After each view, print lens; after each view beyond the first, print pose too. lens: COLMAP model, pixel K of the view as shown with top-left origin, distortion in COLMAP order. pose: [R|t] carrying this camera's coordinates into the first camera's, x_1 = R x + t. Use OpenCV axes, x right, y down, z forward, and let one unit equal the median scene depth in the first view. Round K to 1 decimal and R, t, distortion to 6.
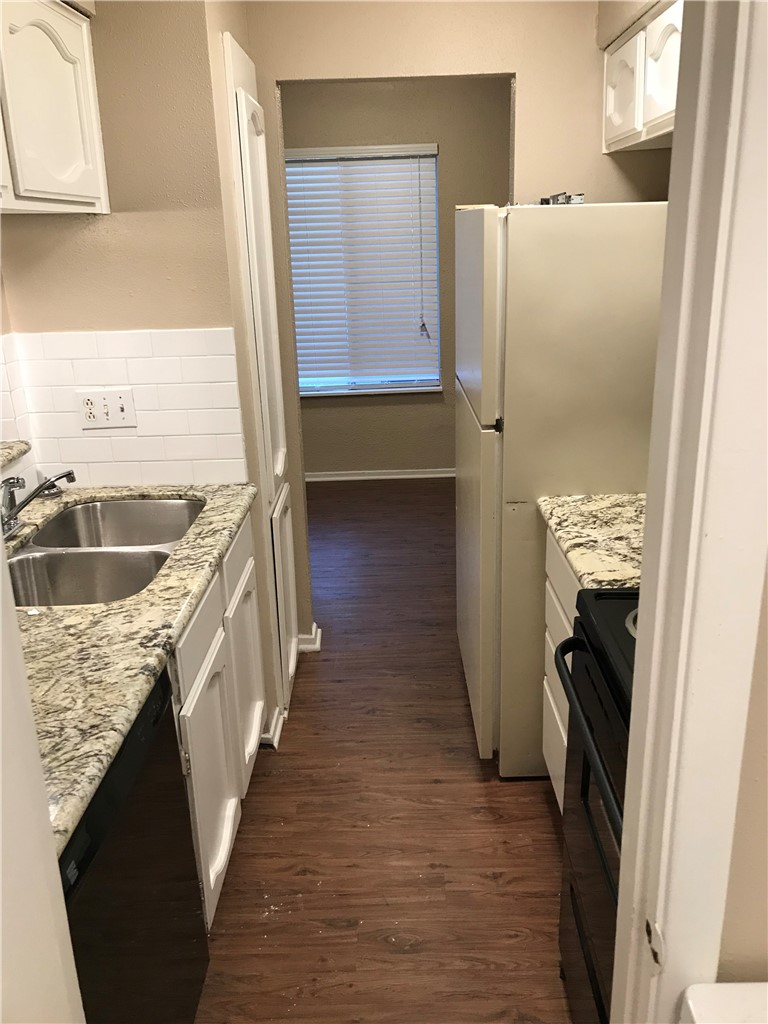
lens RADIAL K [[848.9, 0, 383.5], [0, 848.9, 510.1], [0, 0, 1]] dist [0.042415, -0.026420]
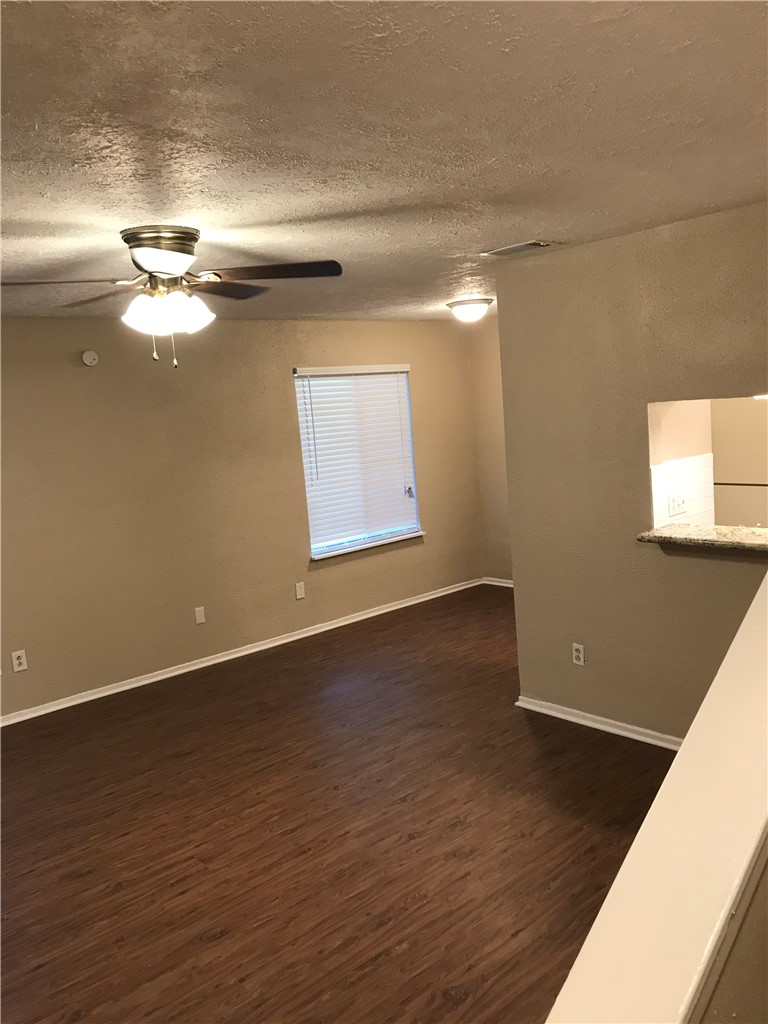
lens RADIAL K [[848.9, 0, 382.3], [0, 848.9, 515.8], [0, 0, 1]] dist [0.042415, -0.026420]
pose [[0.733587, -0.105661, 0.671331, -2.123336], [0.257999, 0.957185, -0.131274, -0.022193], [-0.628718, 0.269504, 0.729439, 0.124063]]
